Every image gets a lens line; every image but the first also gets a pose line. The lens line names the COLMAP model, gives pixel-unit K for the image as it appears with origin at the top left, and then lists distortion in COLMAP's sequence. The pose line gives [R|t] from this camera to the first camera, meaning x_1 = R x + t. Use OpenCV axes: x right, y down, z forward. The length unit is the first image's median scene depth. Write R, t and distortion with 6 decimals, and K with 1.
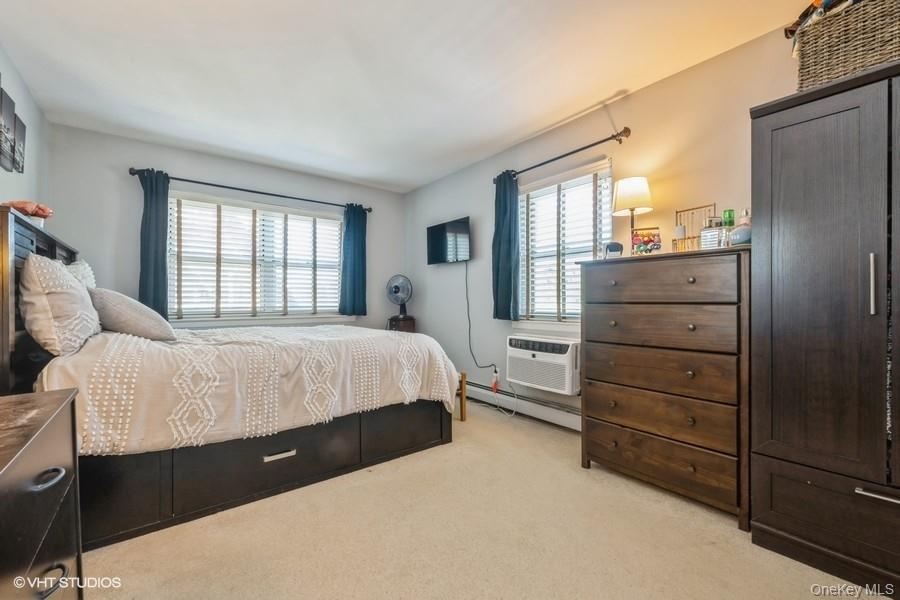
lens RADIAL K [[371.8, 0, 450.1], [0, 371.8, 298.7], [0, 0, 1]] dist [0.001908, -0.000163]
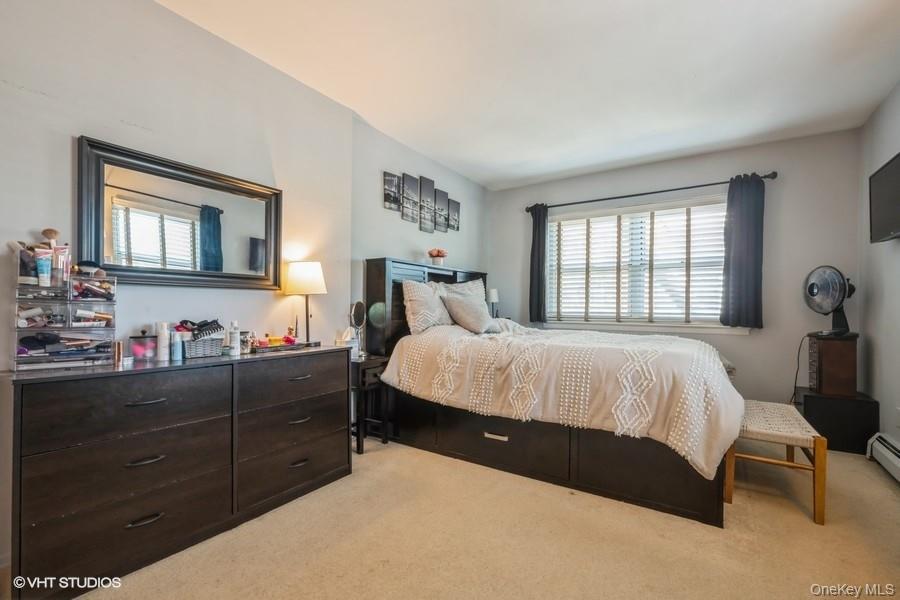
lens RADIAL K [[395.7, 0, 450.6], [0, 395.7, 306.2], [0, 0, 1]] dist [-0.000597, 0.000185]
pose [[0.313566, 0.002738, -0.949563, 0.351992], [-0.002352, 0.999995, 0.002107, 0.004123], [0.949564, 0.001573, 0.313571, 0.243613]]
